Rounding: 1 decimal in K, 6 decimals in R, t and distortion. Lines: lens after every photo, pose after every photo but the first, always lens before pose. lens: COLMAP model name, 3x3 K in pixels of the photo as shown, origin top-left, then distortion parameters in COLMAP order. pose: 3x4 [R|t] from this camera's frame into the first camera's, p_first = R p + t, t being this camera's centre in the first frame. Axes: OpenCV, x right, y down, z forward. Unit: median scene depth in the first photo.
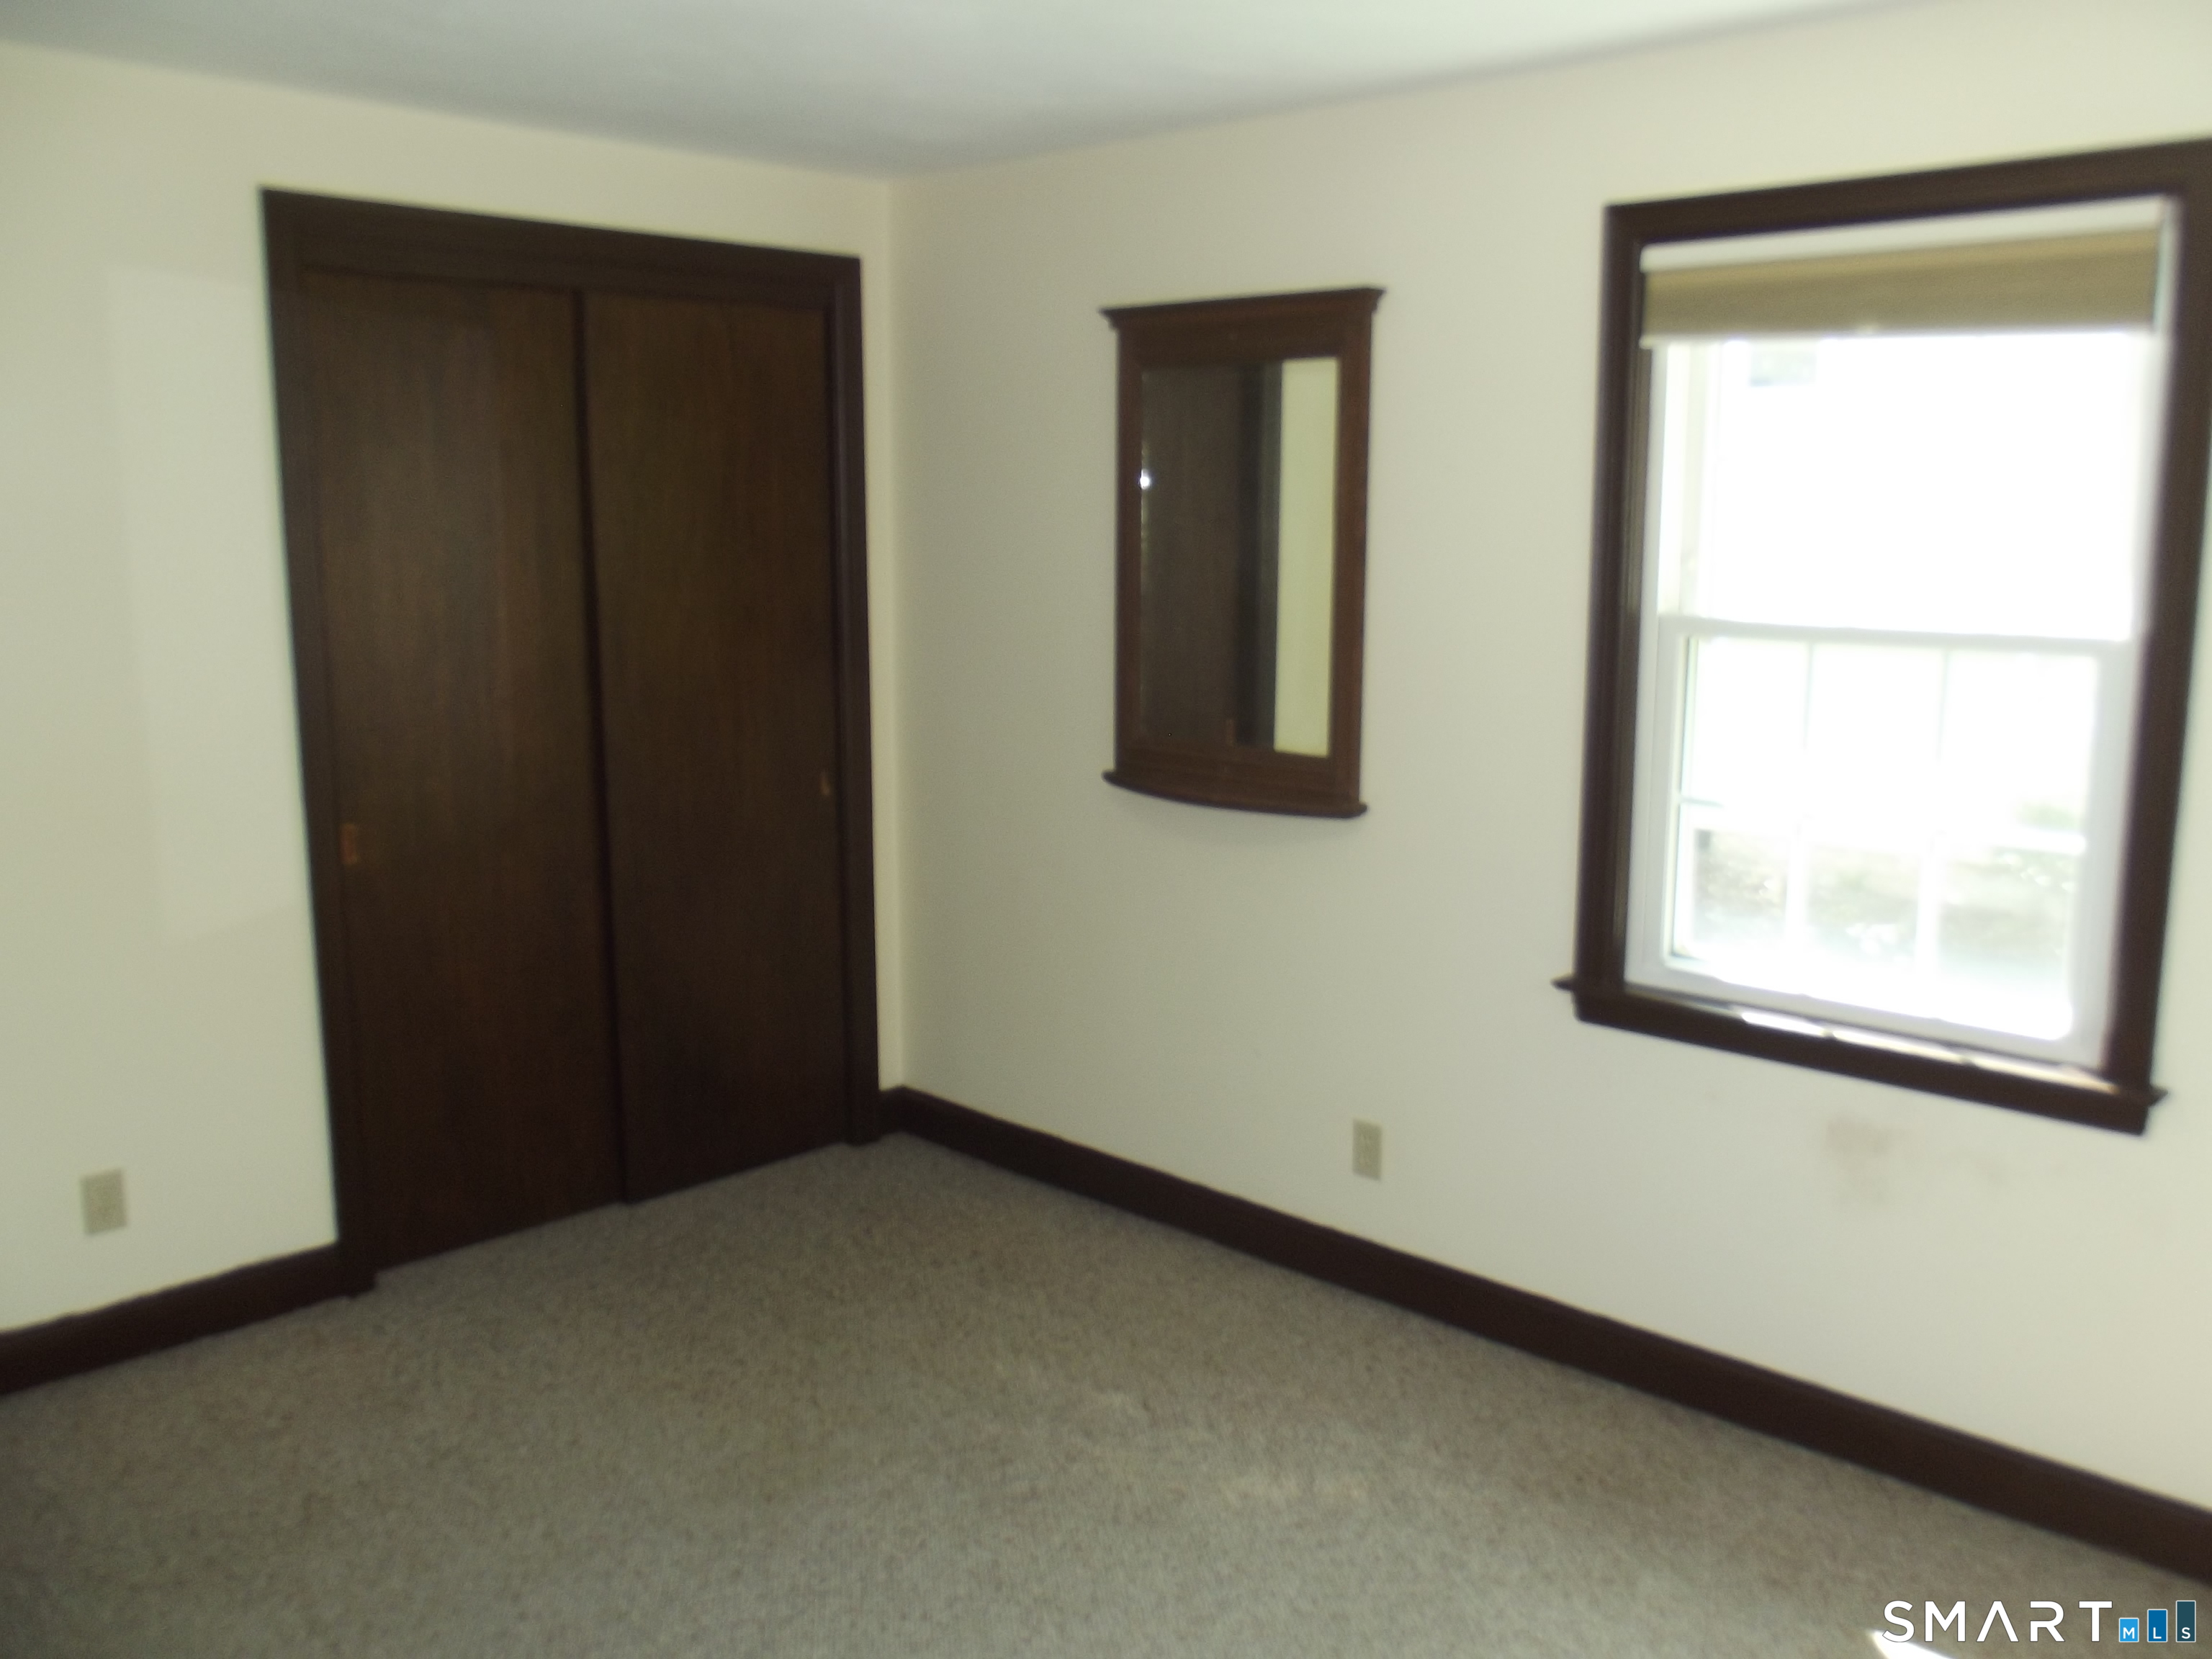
lens RADIAL K [[1895.5, 0, 1133.8], [0, 1895.5, 829.5], [0, 0, 1]] dist [-0.023183, 0.022464]
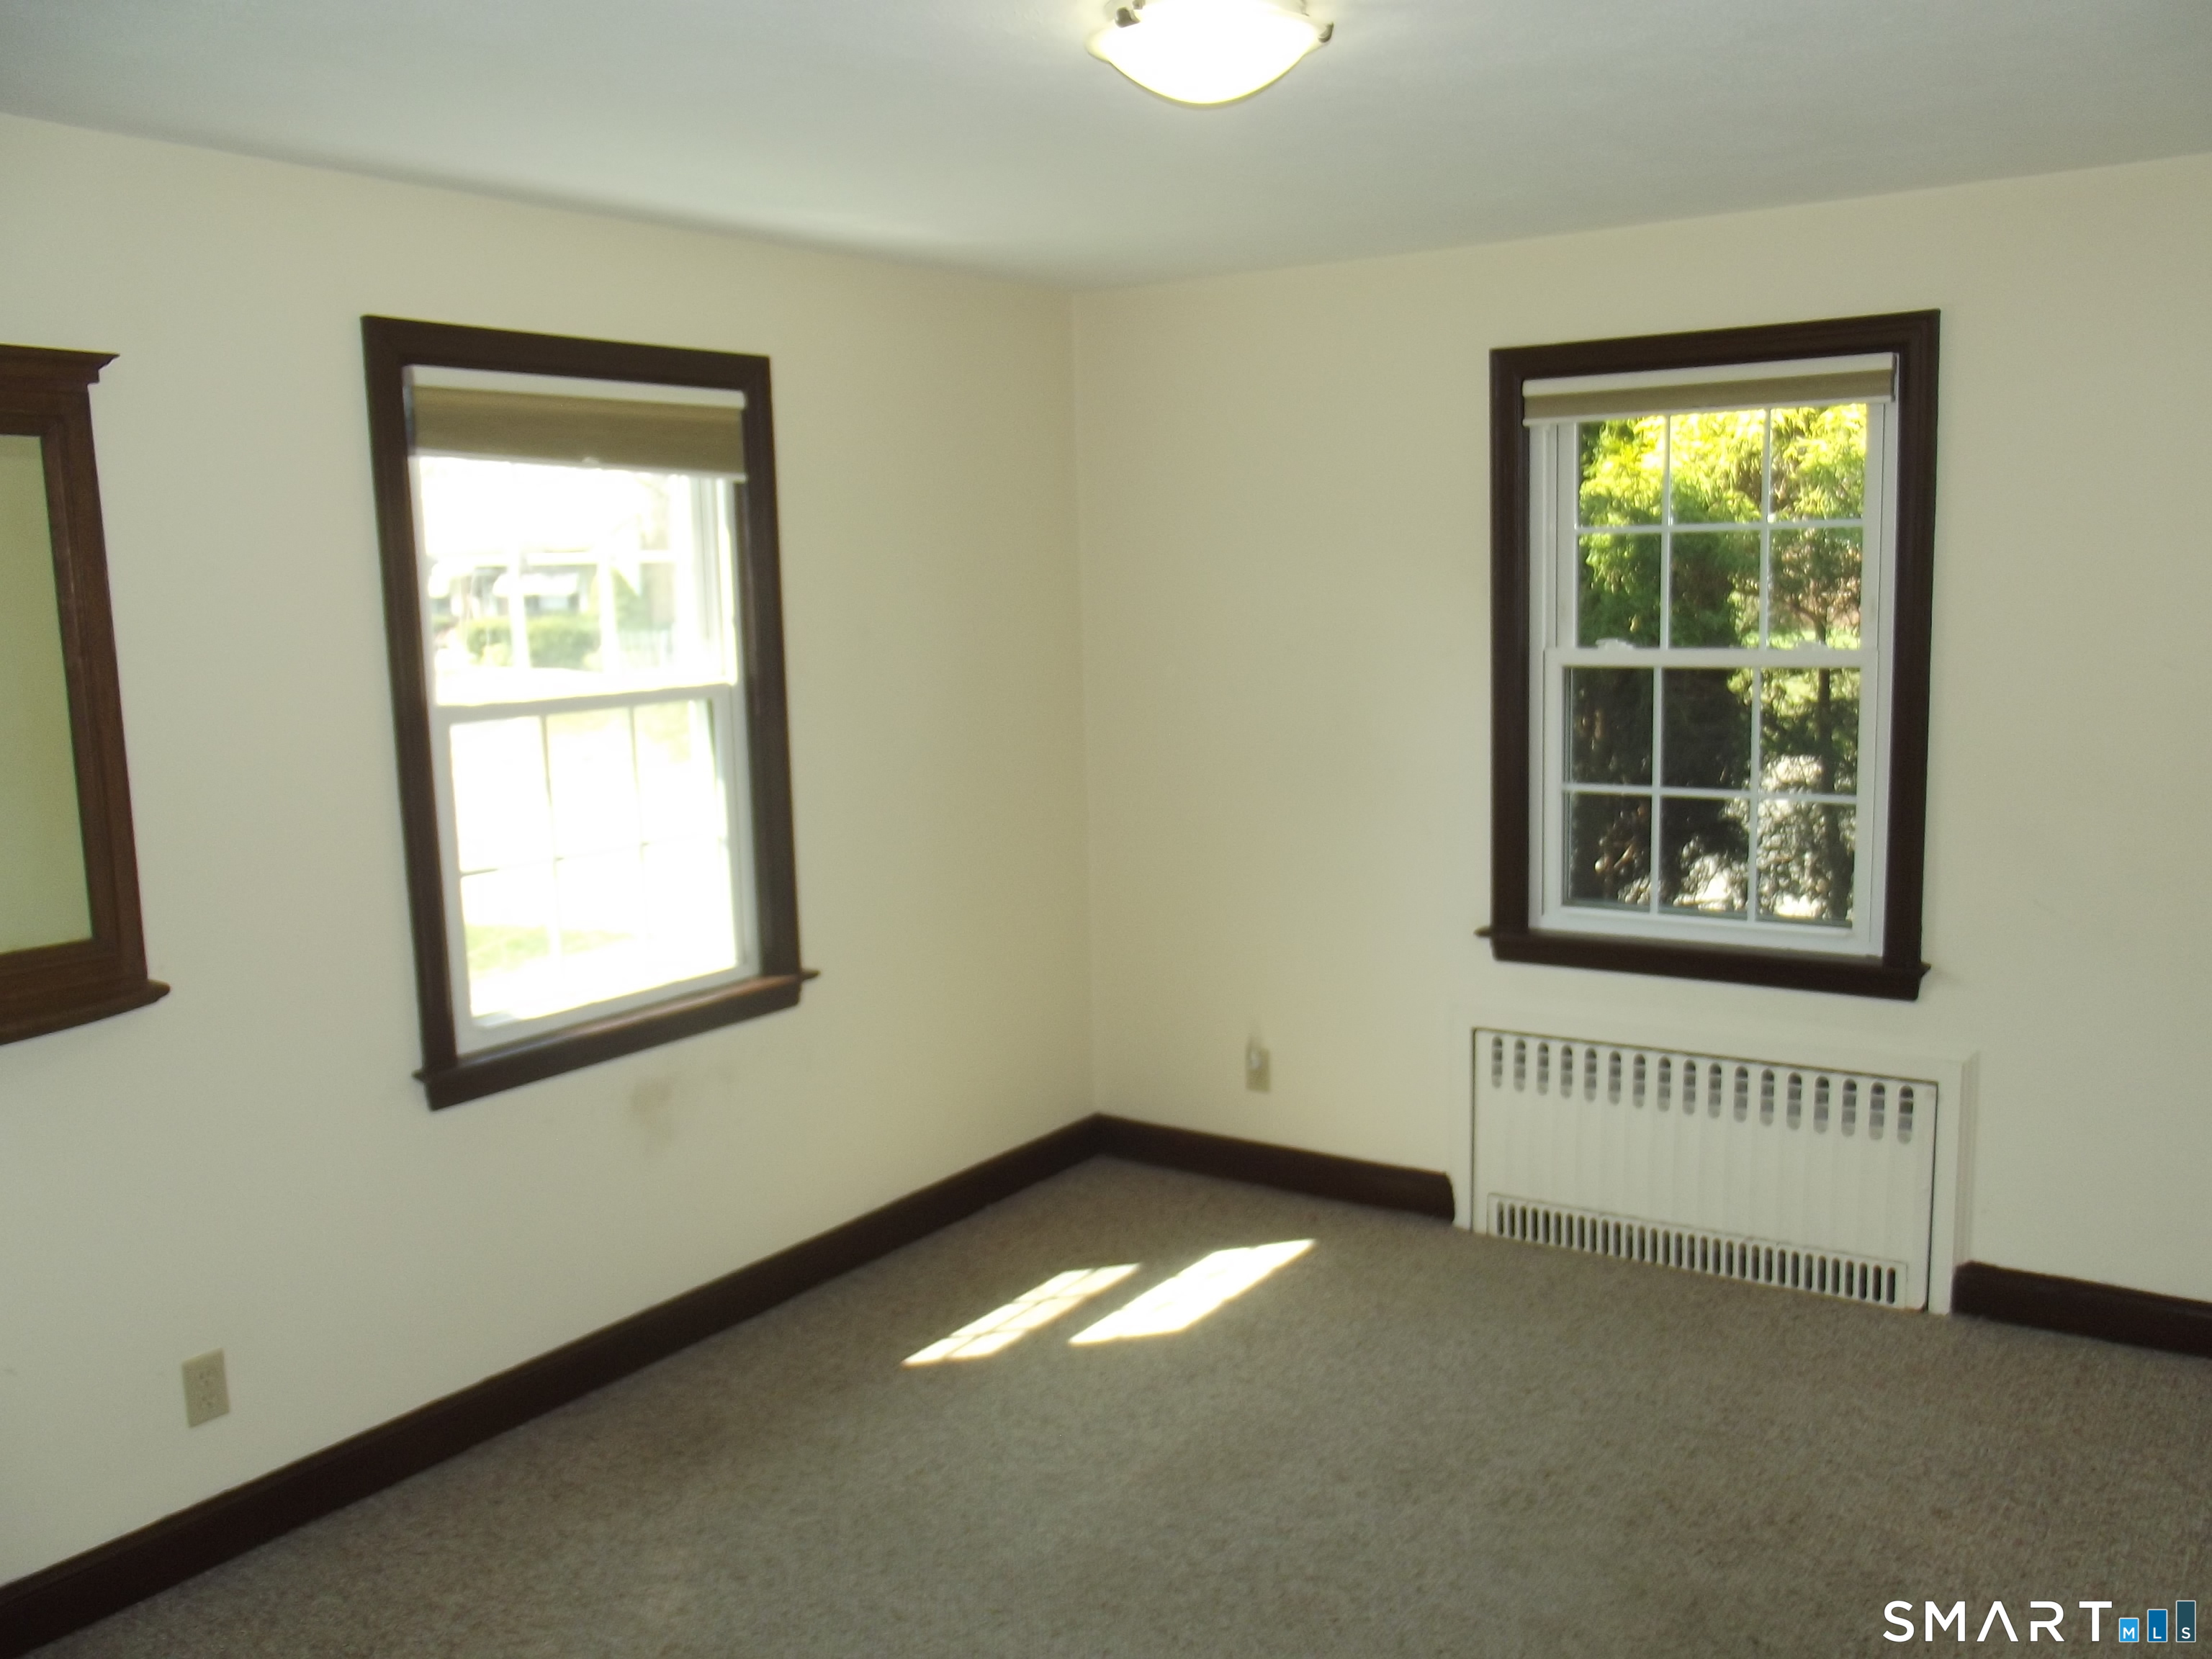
lens RADIAL K [[1895.5, 0, 1133.8], [0, 1895.5, 829.5], [0, 0, 1]] dist [-0.023183, 0.022464]
pose [[-0.159573, -0.131197, 0.978429, -0.863678], [0.190093, 0.968497, 0.160868, -0.148324], [-0.968711, 0.211663, -0.129607, 0.797332]]
